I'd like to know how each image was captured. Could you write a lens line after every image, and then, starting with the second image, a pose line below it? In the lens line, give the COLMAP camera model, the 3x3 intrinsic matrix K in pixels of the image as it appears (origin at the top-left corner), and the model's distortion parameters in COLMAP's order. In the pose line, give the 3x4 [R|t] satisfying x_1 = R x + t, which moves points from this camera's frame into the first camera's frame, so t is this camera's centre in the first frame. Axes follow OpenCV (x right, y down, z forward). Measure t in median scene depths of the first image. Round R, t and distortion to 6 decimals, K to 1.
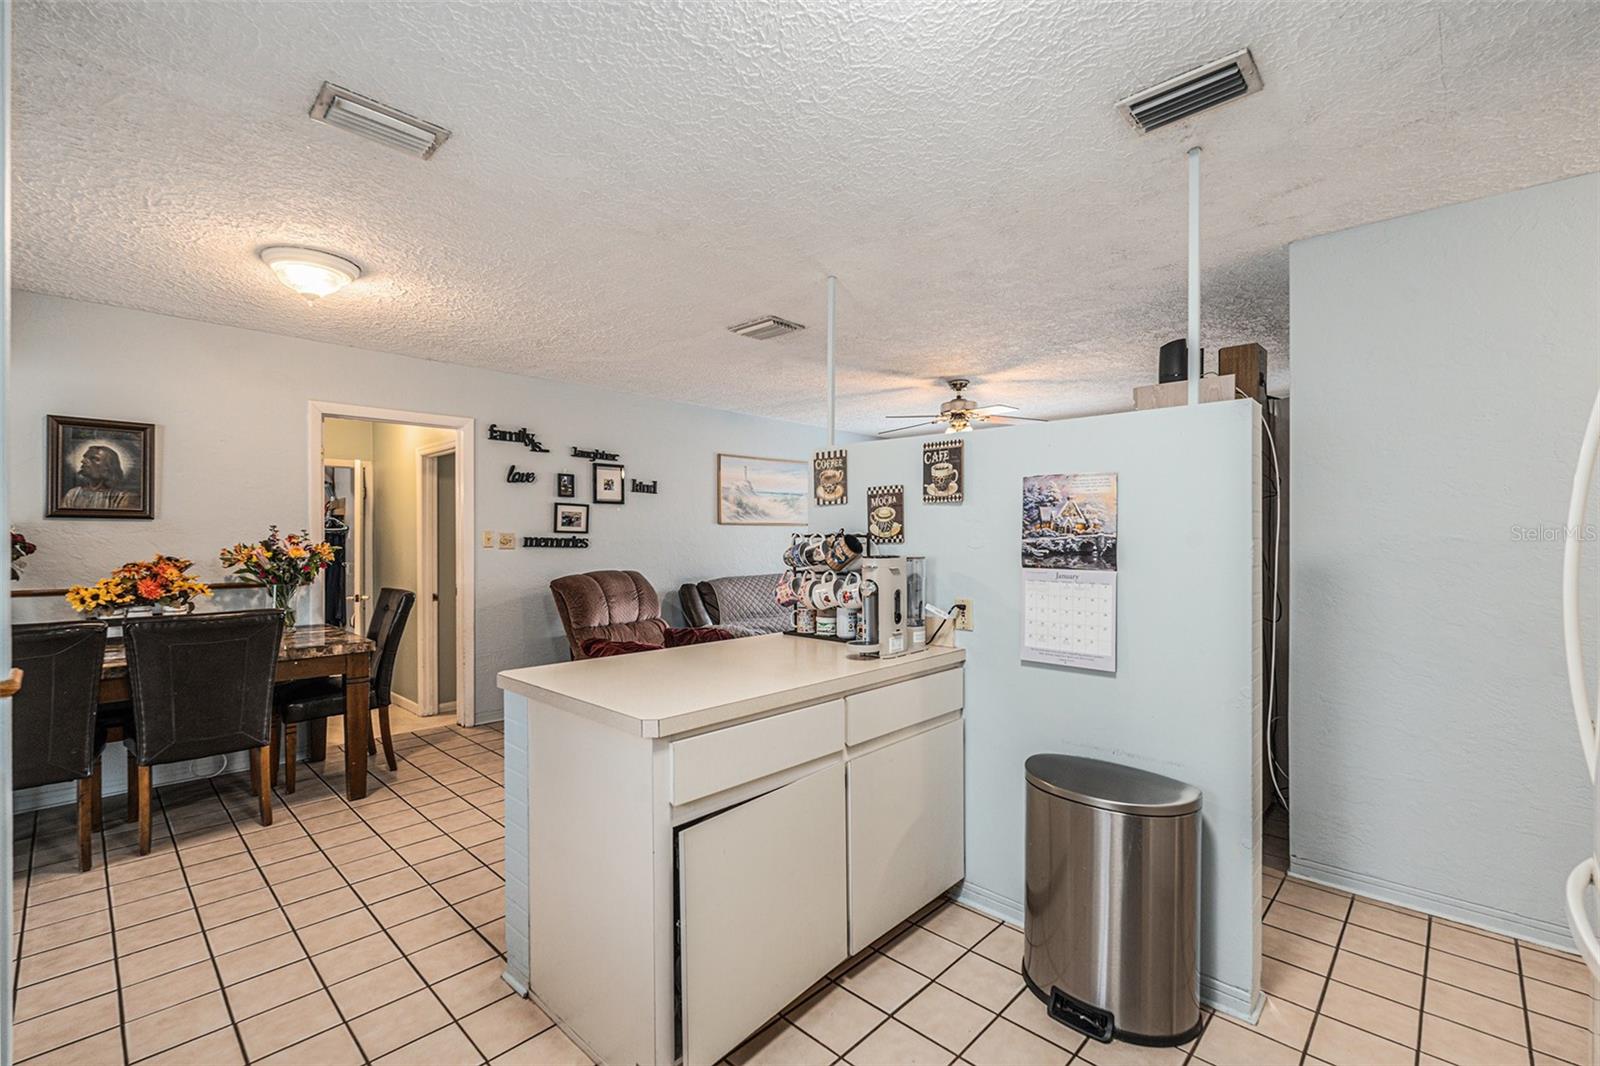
lens RADIAL K [[707.3, 0, 800.0], [0, 707.3, 533.0], [0, 0, 1]] dist [-0.001038, -0.000080]
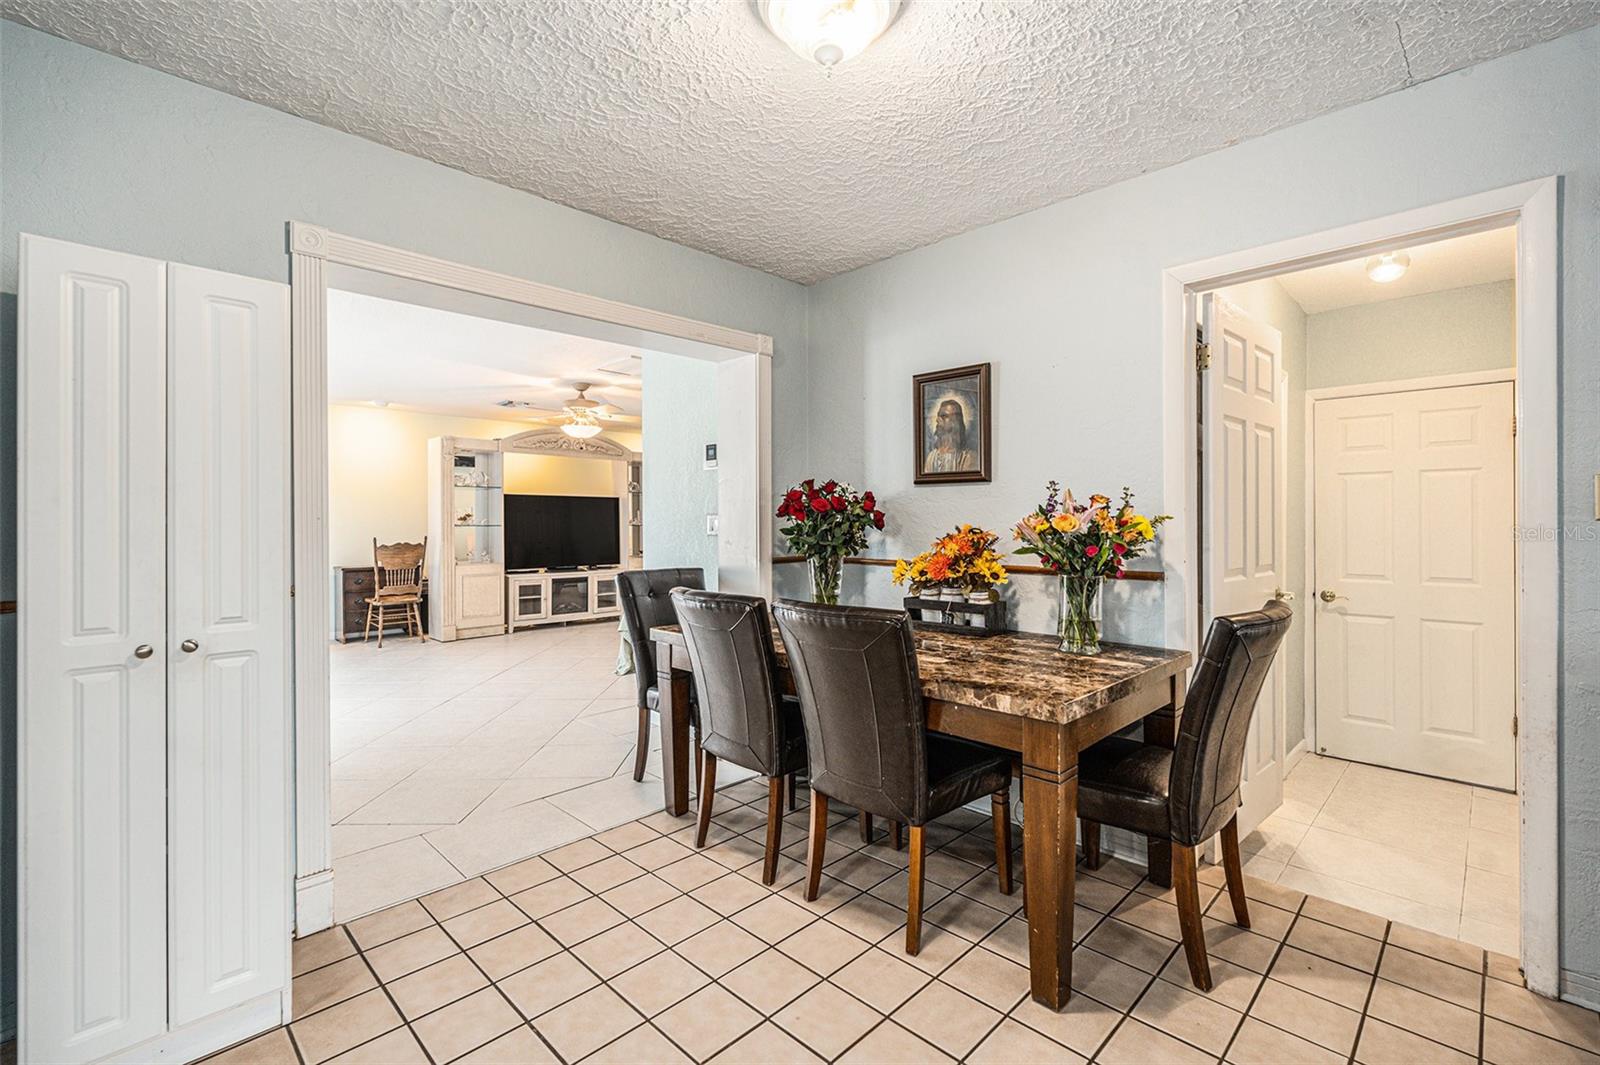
lens RADIAL K [[707.3, 0, 800.0], [0, 707.3, 532.5], [0, 0, 1]] dist [-0.001038, -0.000080]
pose [[-0.017479, 0.013737, -0.999753, -0.116745], [0.008101, 0.999875, 0.013597, 0.026763], [0.999814, -0.007861, -0.017588, 0.843150]]
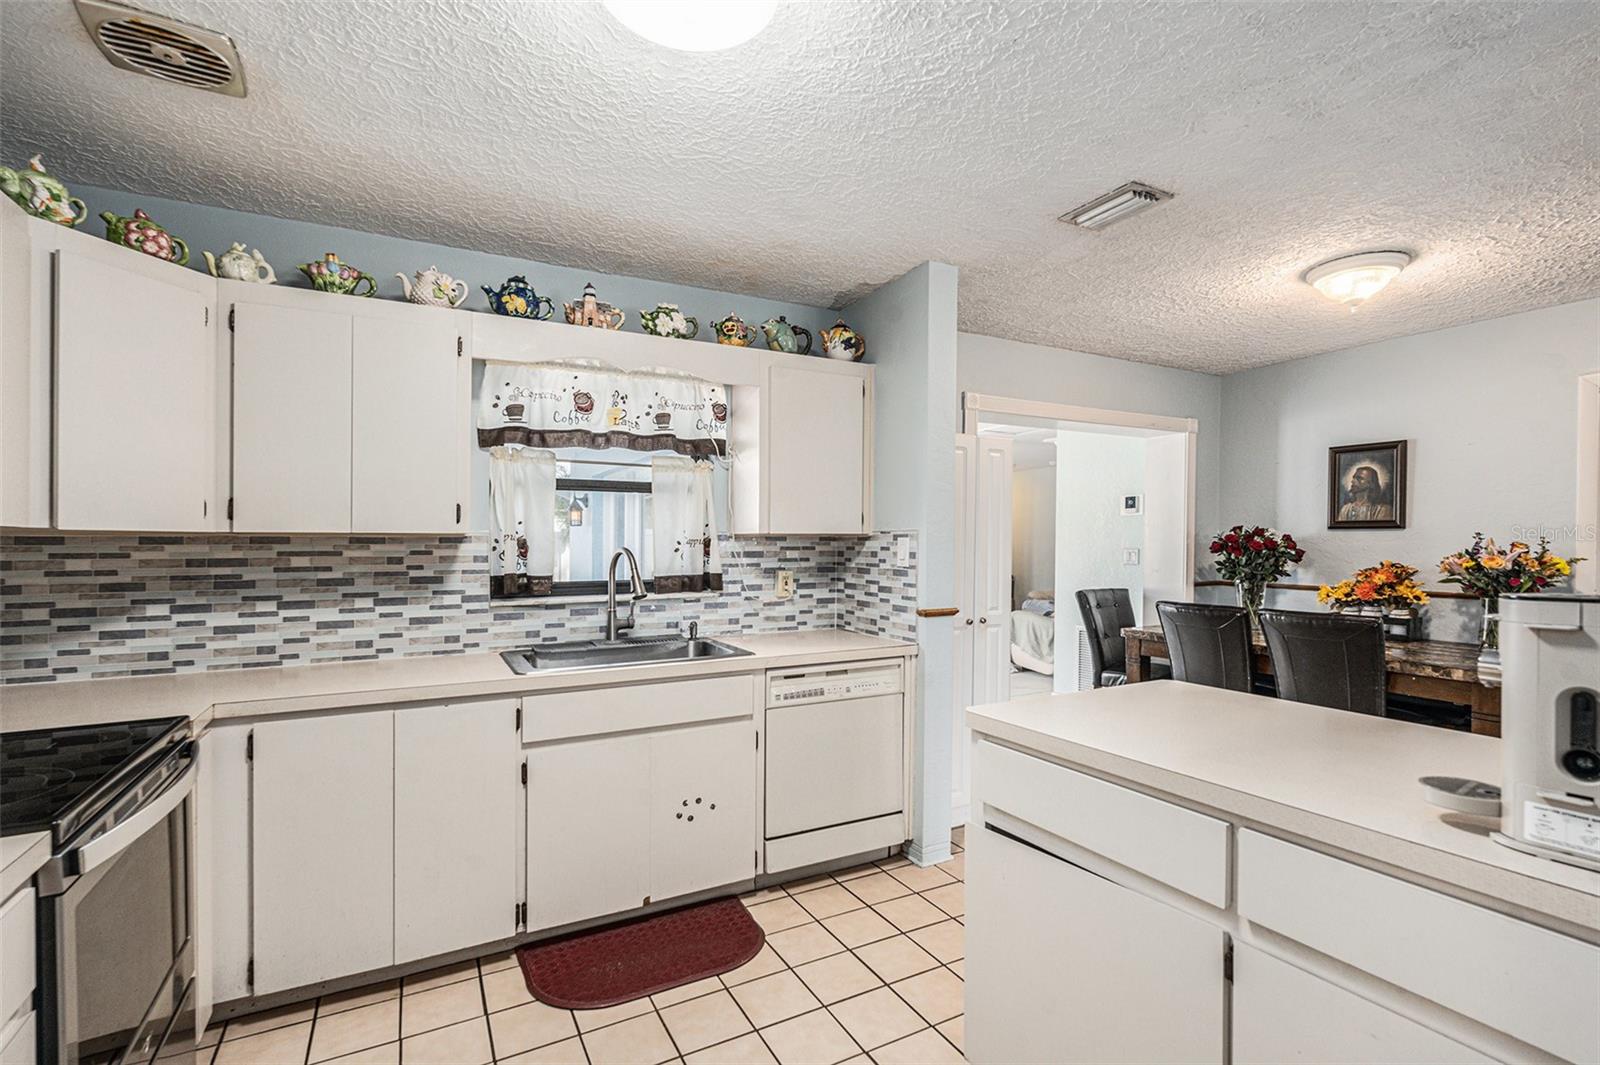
lens RADIAL K [[725.0, 0, 795.1], [0, 725.0, 563.9], [0, 0, 1]] dist [0.001317, 0.000343]
pose [[-0.316329, 0.026547, -0.948278, 0.450502], [0.005589, 0.999643, 0.026121, 0.000216], [0.948633, 0.002963, -0.316364, 0.496238]]
